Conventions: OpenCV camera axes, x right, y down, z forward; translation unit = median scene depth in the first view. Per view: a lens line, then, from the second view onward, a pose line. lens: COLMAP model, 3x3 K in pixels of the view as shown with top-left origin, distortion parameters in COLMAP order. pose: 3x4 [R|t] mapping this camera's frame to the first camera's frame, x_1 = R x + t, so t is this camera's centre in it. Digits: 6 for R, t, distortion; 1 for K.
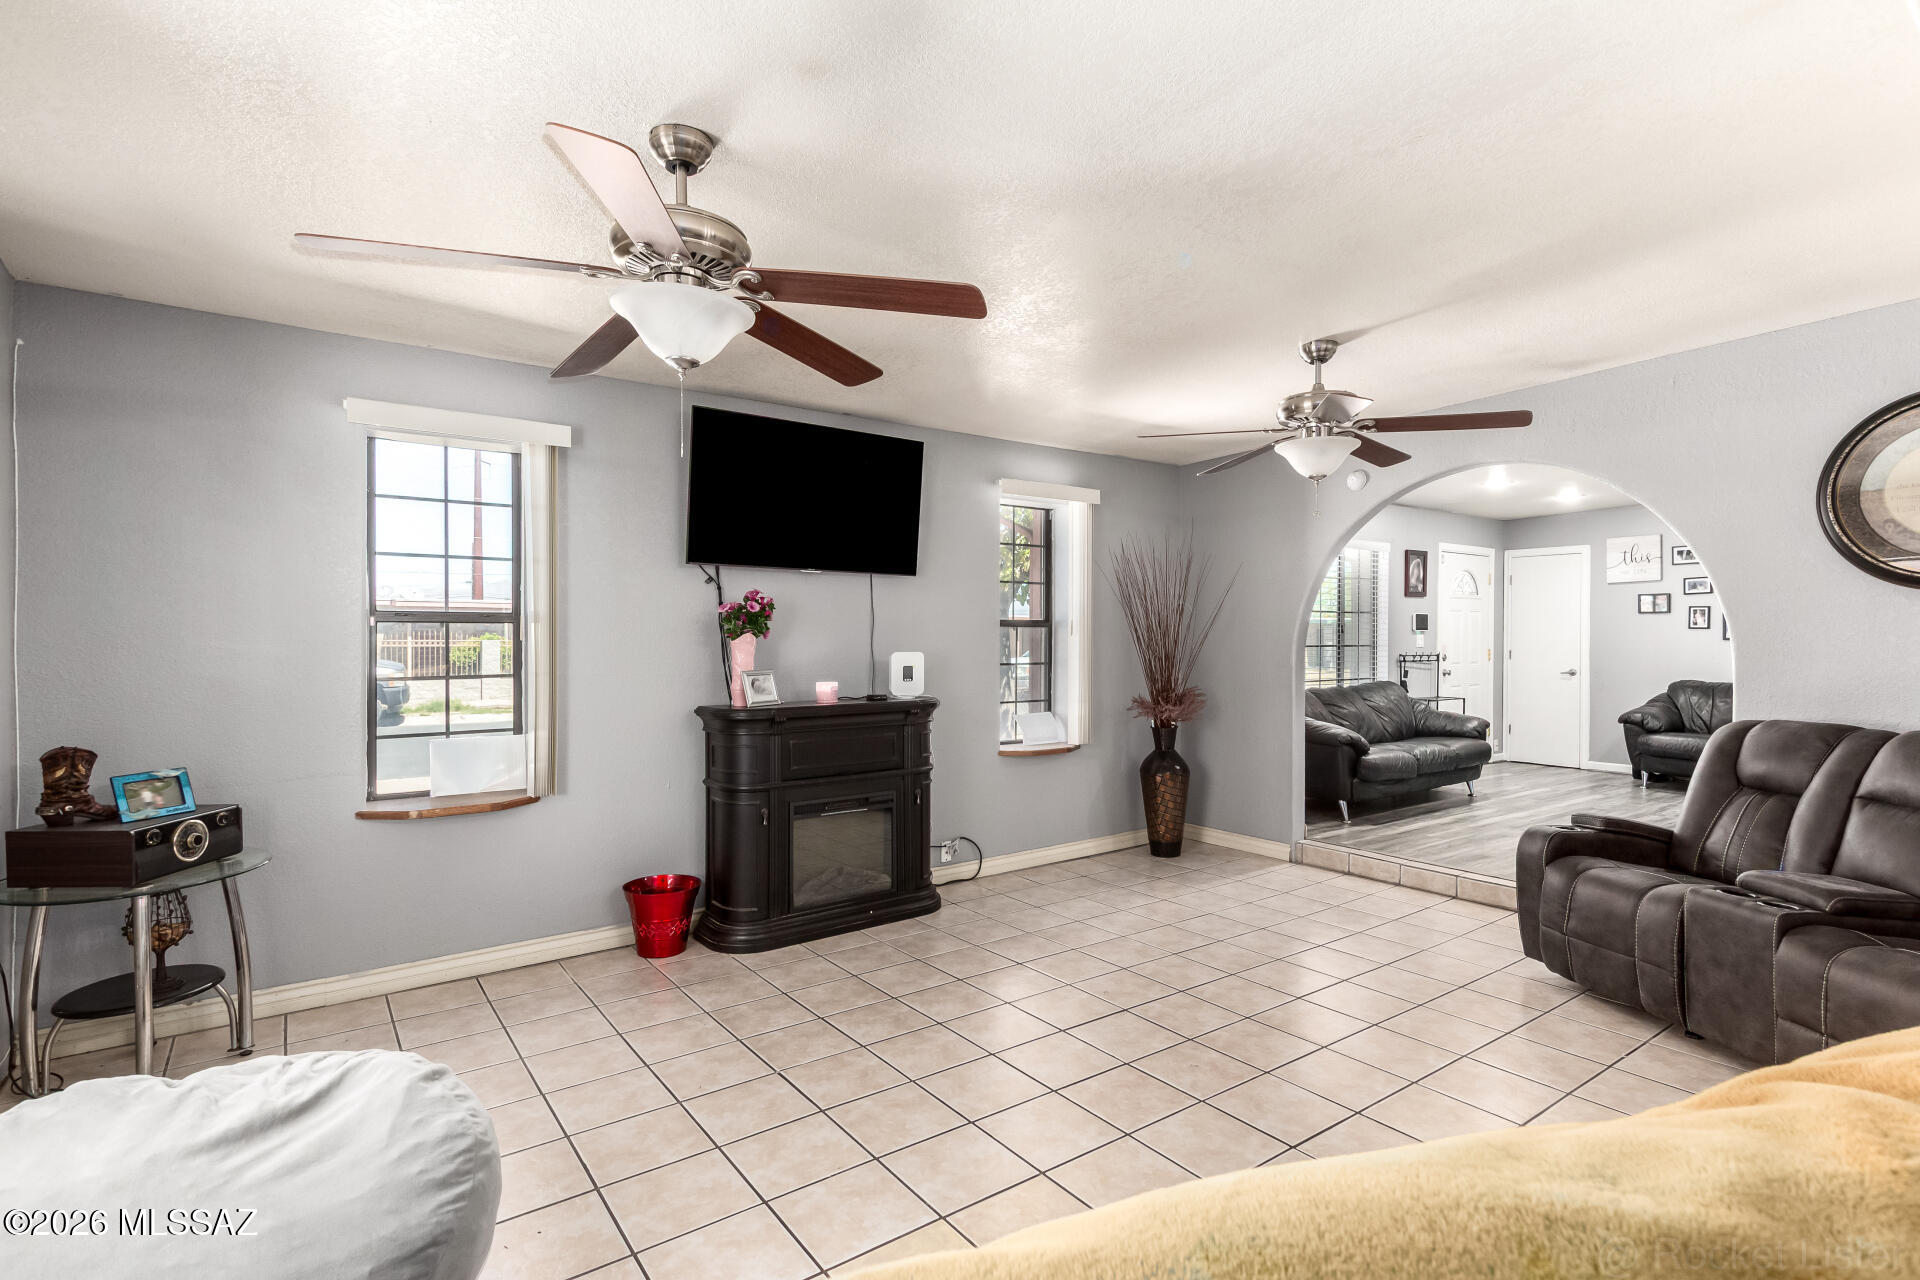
lens RADIAL K [[923.5, 0, 969.8], [0, 923.5, 652.4], [0, 0, 1]] dist [0.010154, 0.000728]
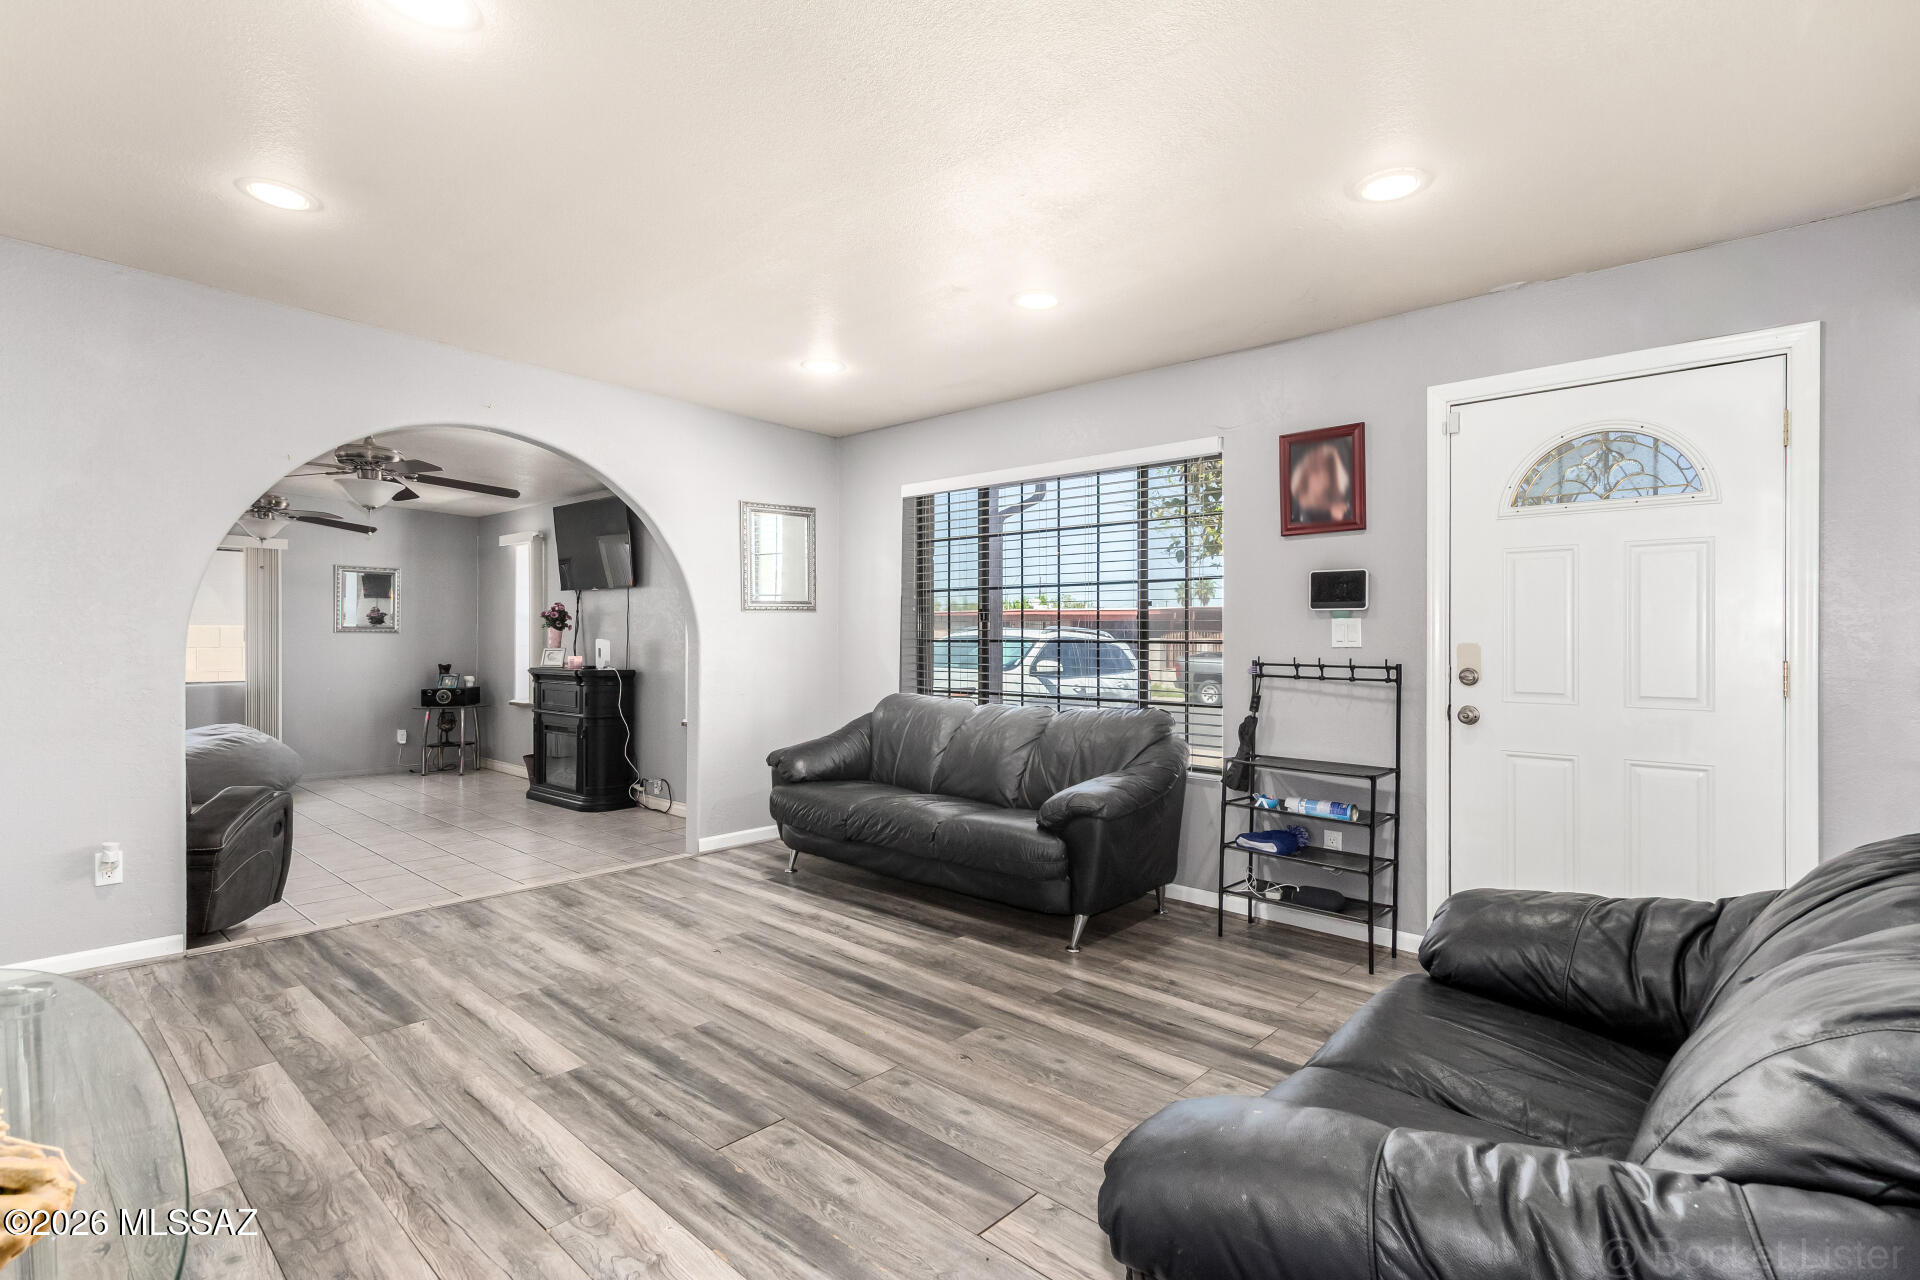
lens RADIAL K [[923.5, 0, 973.7], [0, 923.5, 633.8], [0, 0, 1]] dist [0.010154, 0.000728]
pose [[0.197703, -0.001835, -0.980260, 0.894677], [-0.018190, 0.999819, -0.005540, -0.006661], [0.980093, 0.018926, 0.197633, 0.756815]]
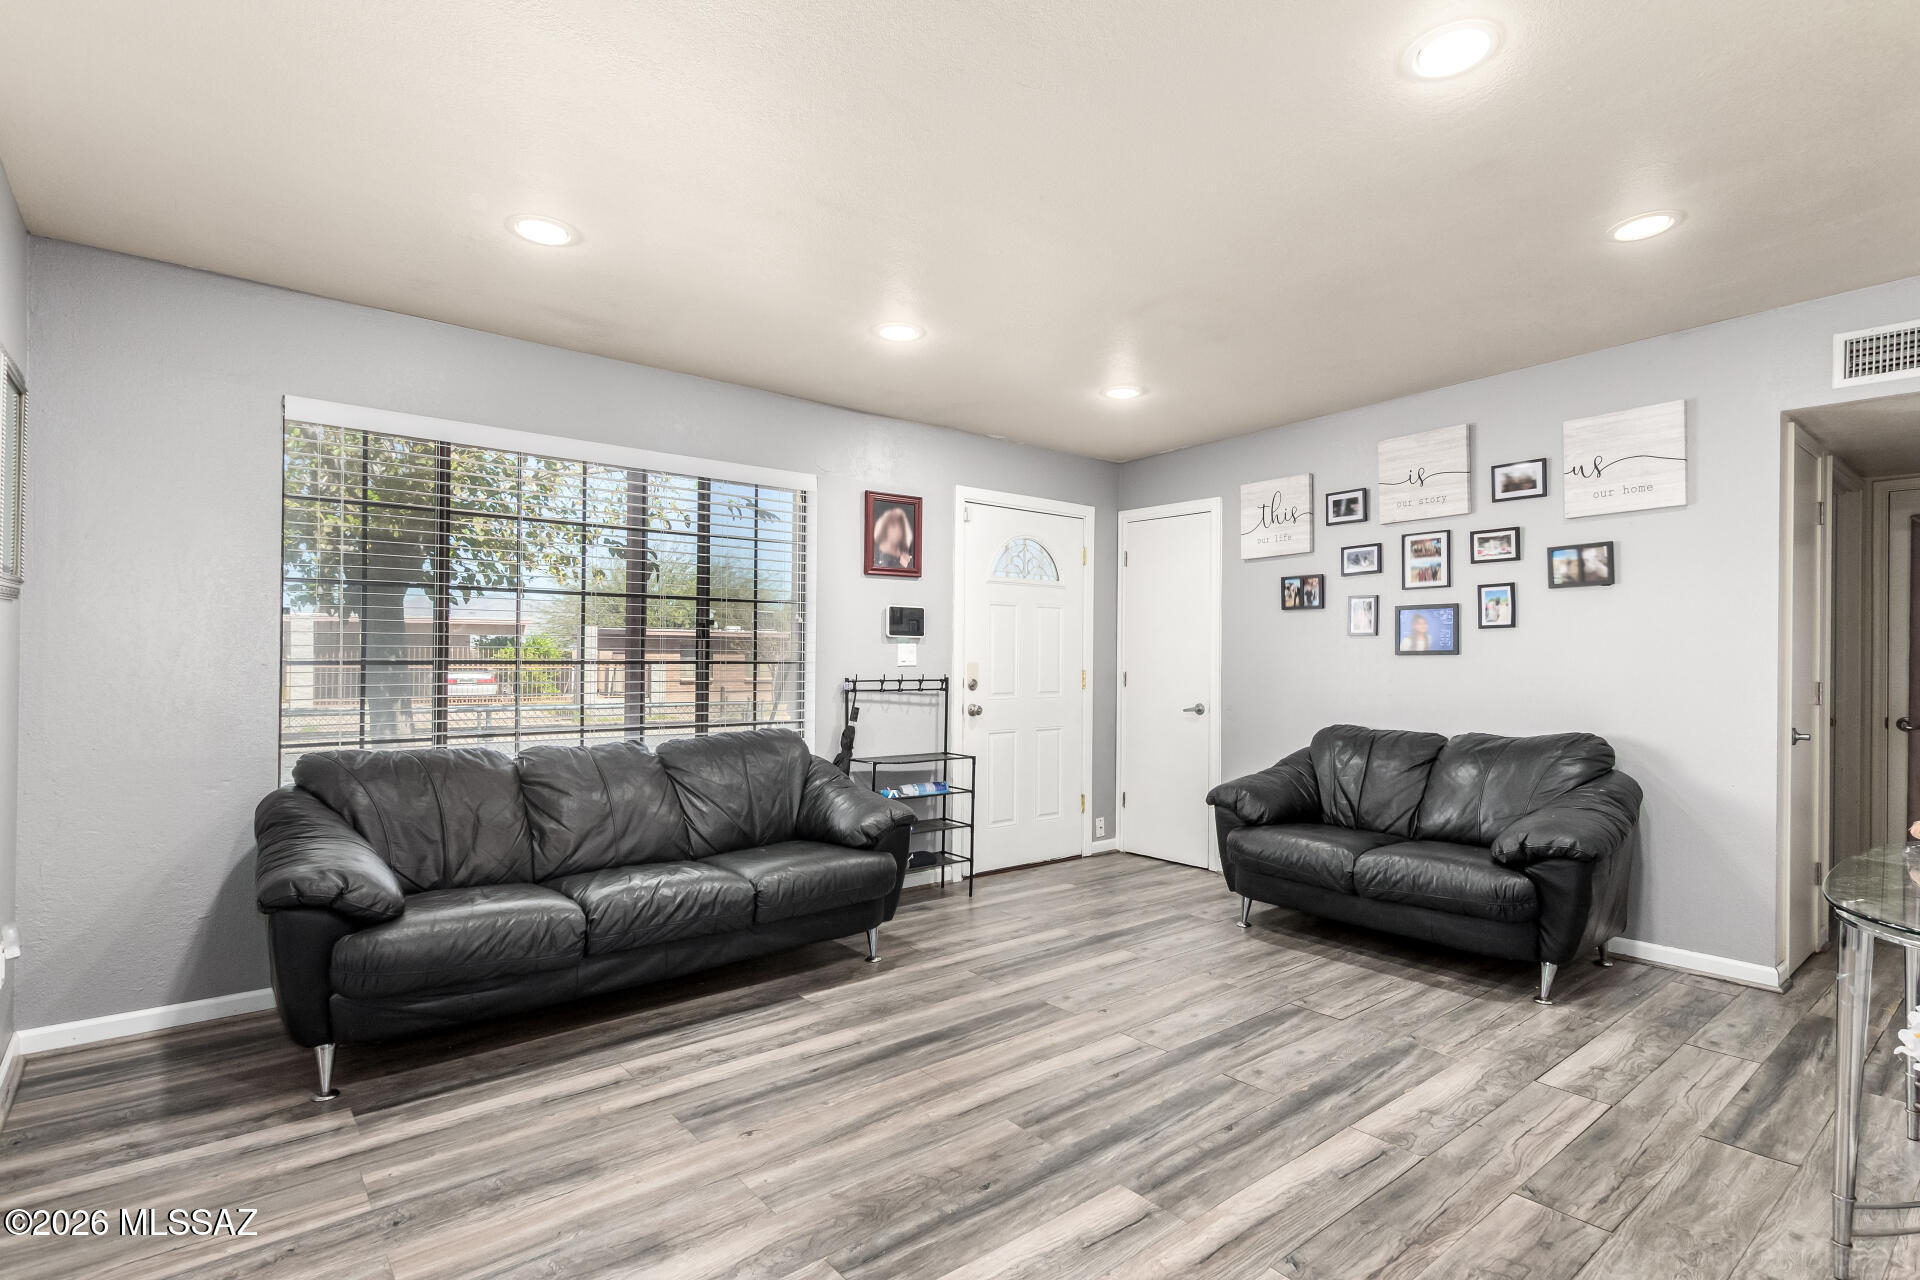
lens RADIAL K [[923.5, 0, 987.5], [0, 923.5, 655.2], [0, 0, 1]] dist [0.010154, 0.000728]
pose [[0.998133, 0.004609, 0.060898, 0.510524], [-0.003413, 0.999800, -0.019728, -0.001336], [-0.060976, 0.019484, 0.997949, 0.439806]]
